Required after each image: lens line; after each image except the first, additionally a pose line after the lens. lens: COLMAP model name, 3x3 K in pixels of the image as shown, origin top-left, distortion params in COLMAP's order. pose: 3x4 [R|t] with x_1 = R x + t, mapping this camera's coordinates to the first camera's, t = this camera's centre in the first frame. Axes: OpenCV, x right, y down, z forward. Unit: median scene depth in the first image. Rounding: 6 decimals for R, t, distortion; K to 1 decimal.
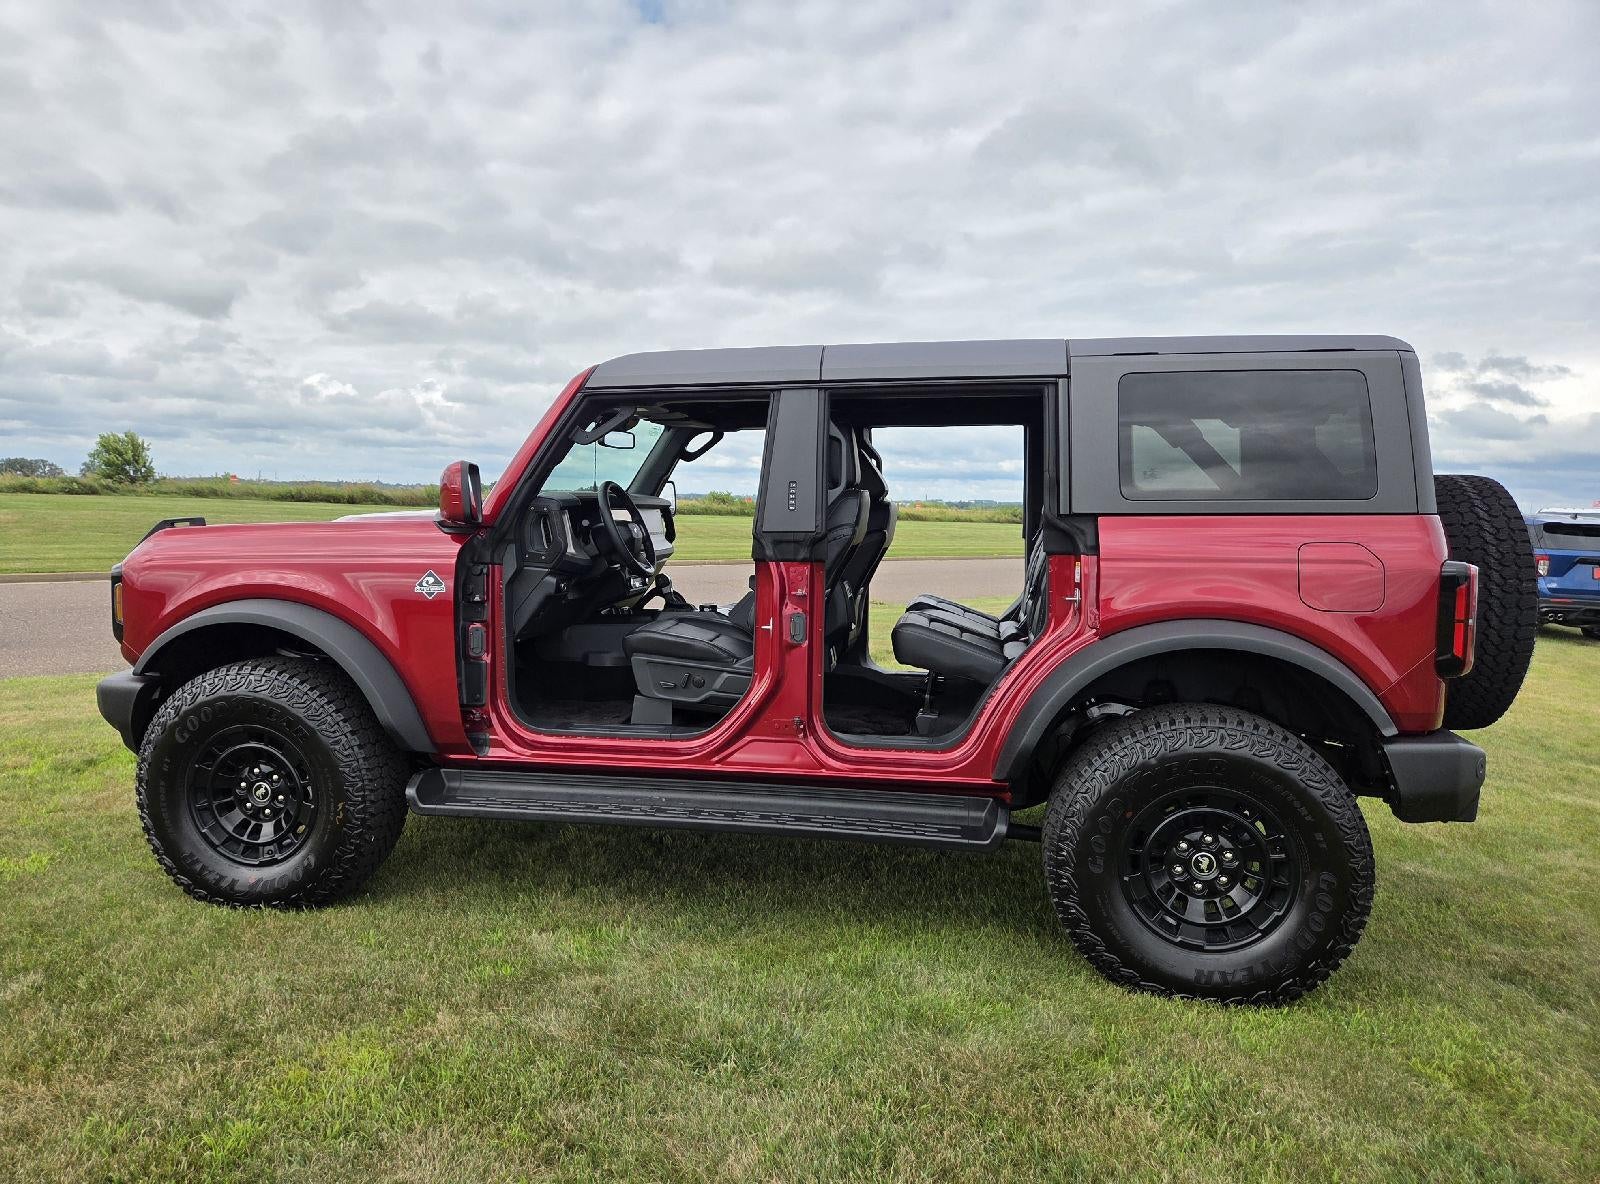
lens RADIAL K [[1092.2, 0, 806.1], [0, 1092.2, 604.0], [0, 0, 1]] dist [0.034049, -0.001546]
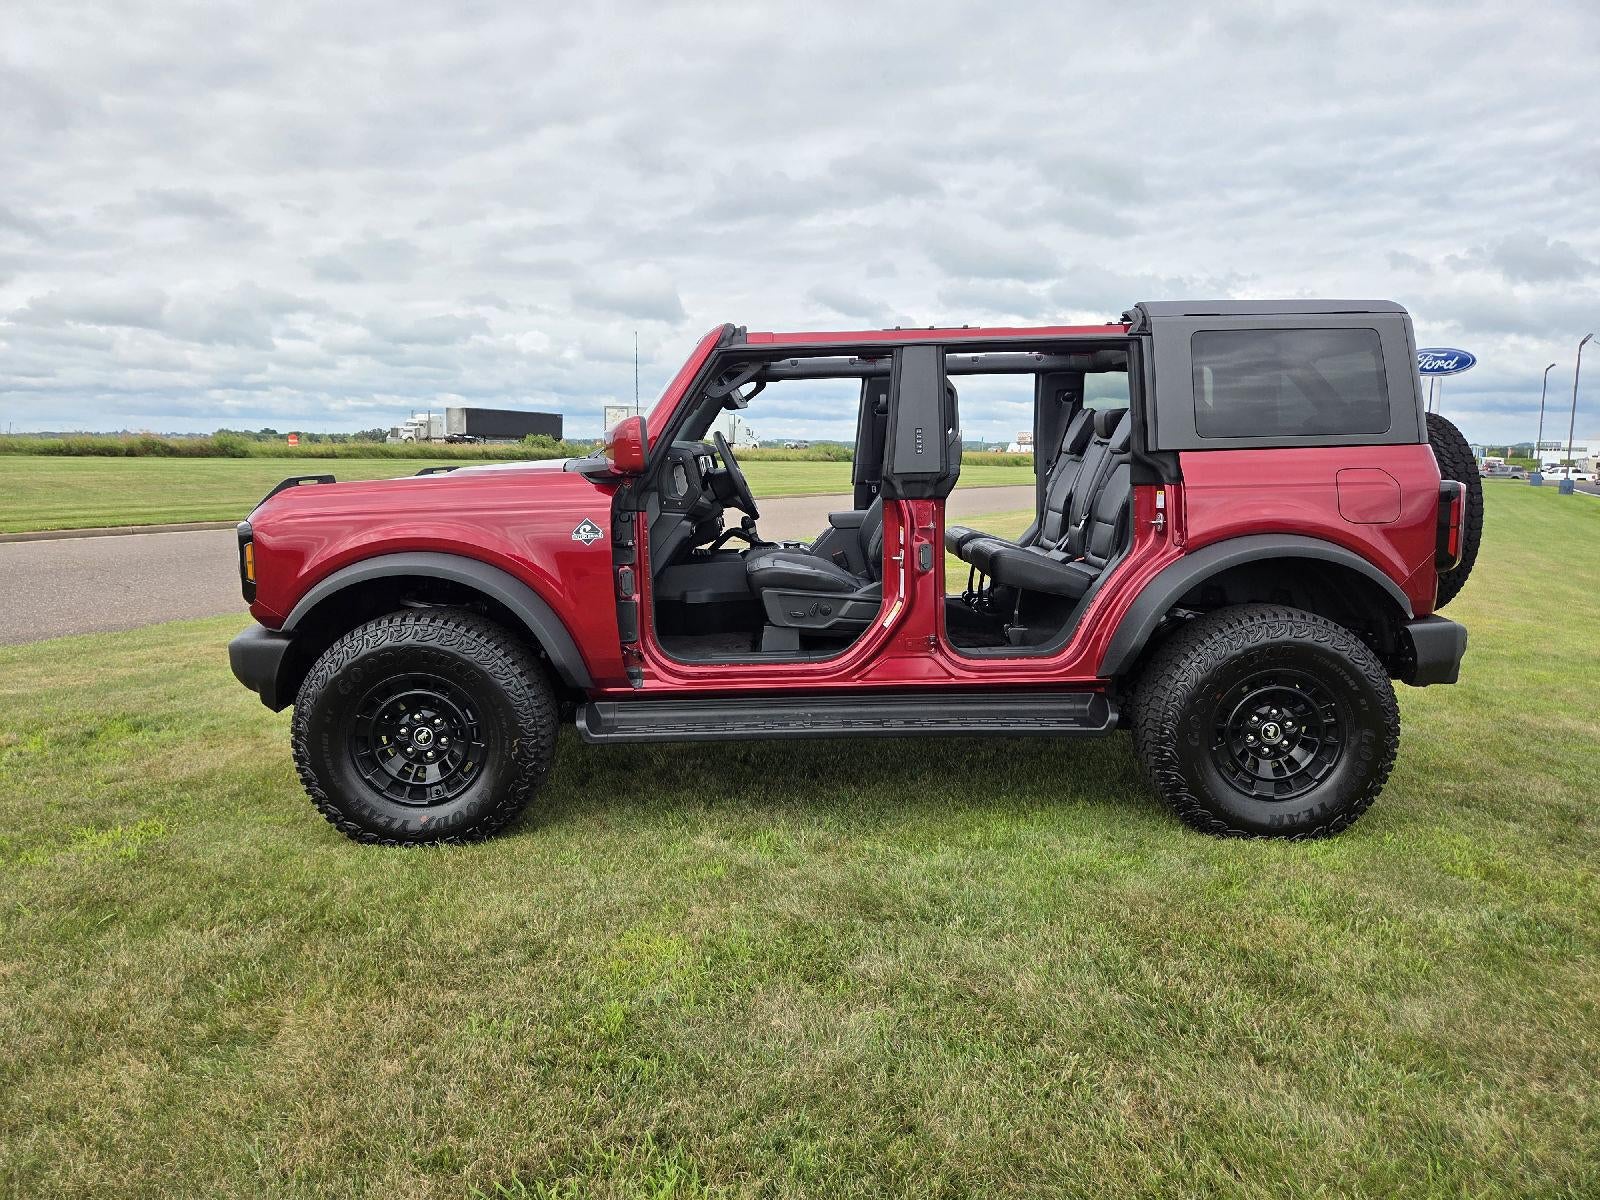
lens RADIAL K [[1105.6, 0, 789.7], [0, 1105.6, 600.1], [0, 0, 1]] dist [0.062286, -0.047581]
pose [[0.978373, -0.050636, 0.200555, -0.370916], [0.040737, 0.997753, 0.053184, -0.000791], [-0.202797, -0.043864, 0.978238, -0.104147]]
